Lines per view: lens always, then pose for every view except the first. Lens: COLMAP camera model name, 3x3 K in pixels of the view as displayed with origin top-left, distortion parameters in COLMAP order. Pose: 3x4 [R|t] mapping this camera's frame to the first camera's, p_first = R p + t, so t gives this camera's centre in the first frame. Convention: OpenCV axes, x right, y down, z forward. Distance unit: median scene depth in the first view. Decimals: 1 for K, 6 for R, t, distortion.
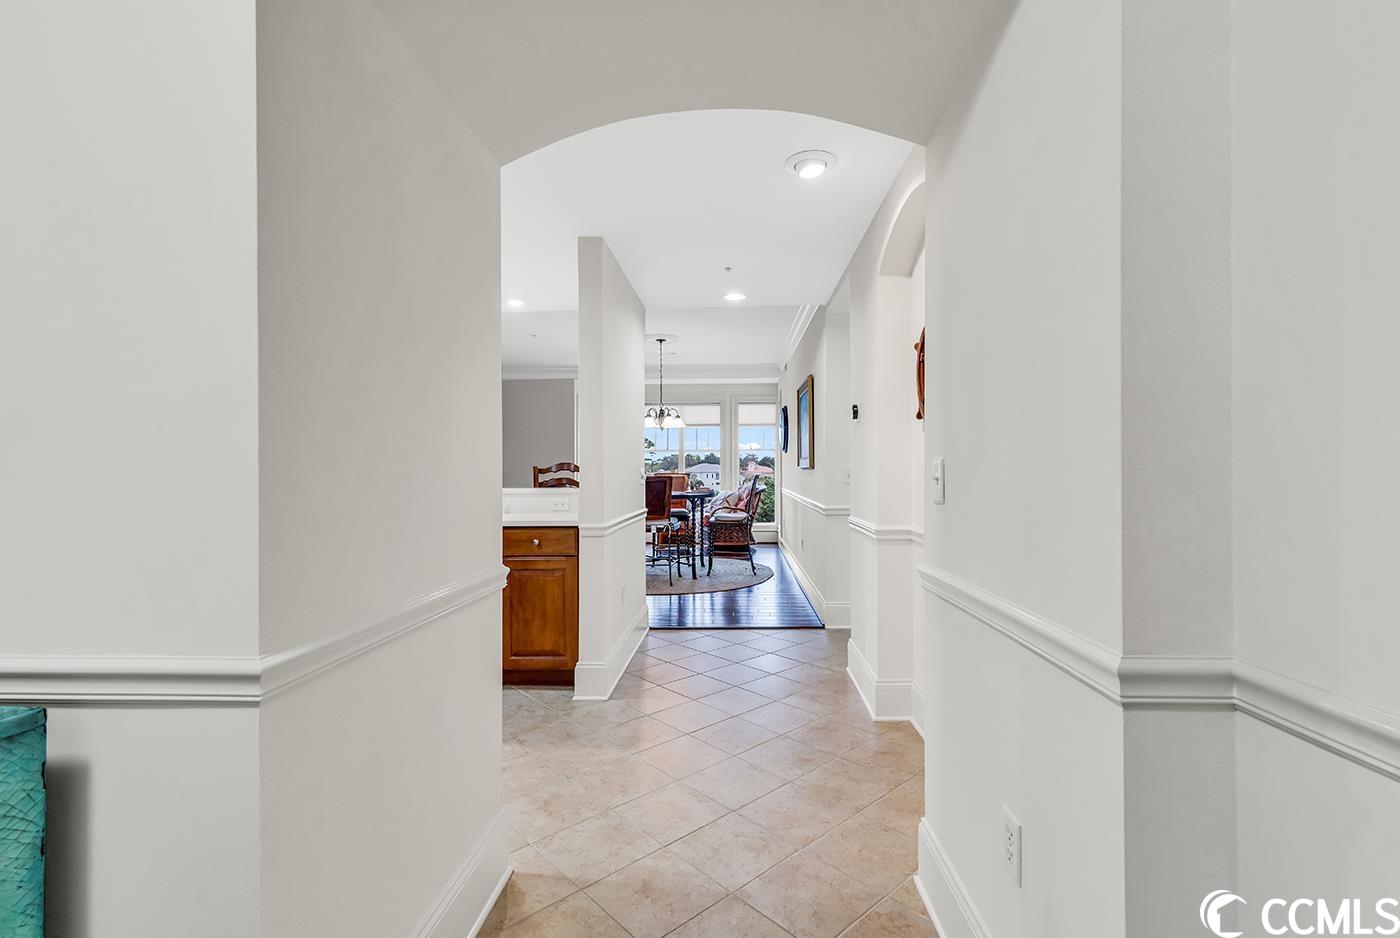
lens RADIAL K [[628.5, 0, 704.2], [0, 628.5, 466.6], [0, 0, 1]] dist [0.000369, 0.000006]
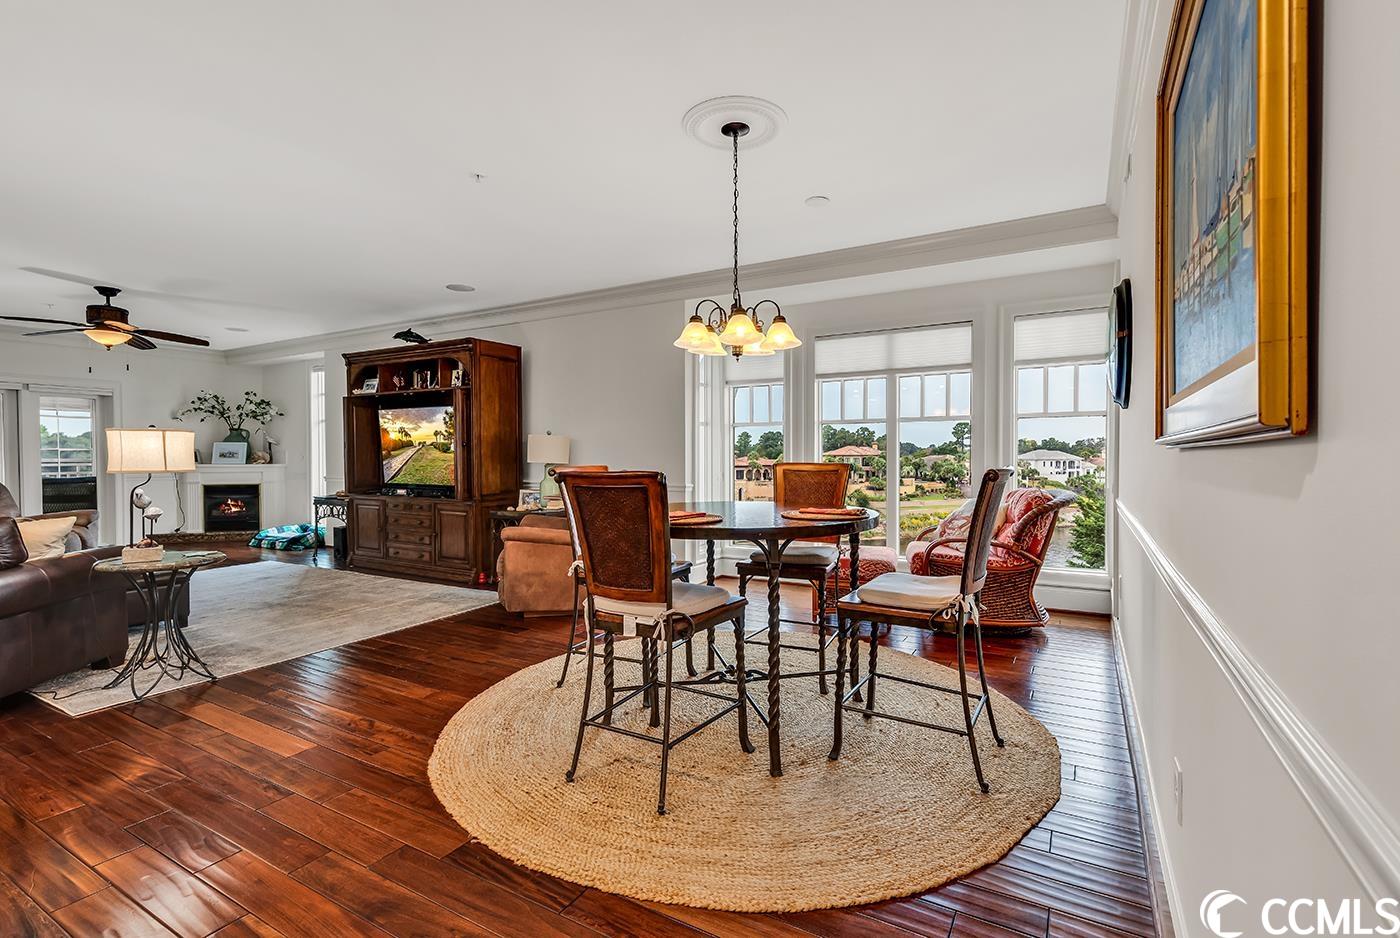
lens RADIAL K [[633.4, 0, 702.7], [0, 633.4, 469.0], [0, 0, 1]] dist [0.037802, 0.000204]
pose [[0.884326, 0.013604, -0.466672, 0.108703], [-0.001735, 0.999664, 0.025854, 0.004012], [0.466868, -0.022054, 0.884052, 0.672654]]
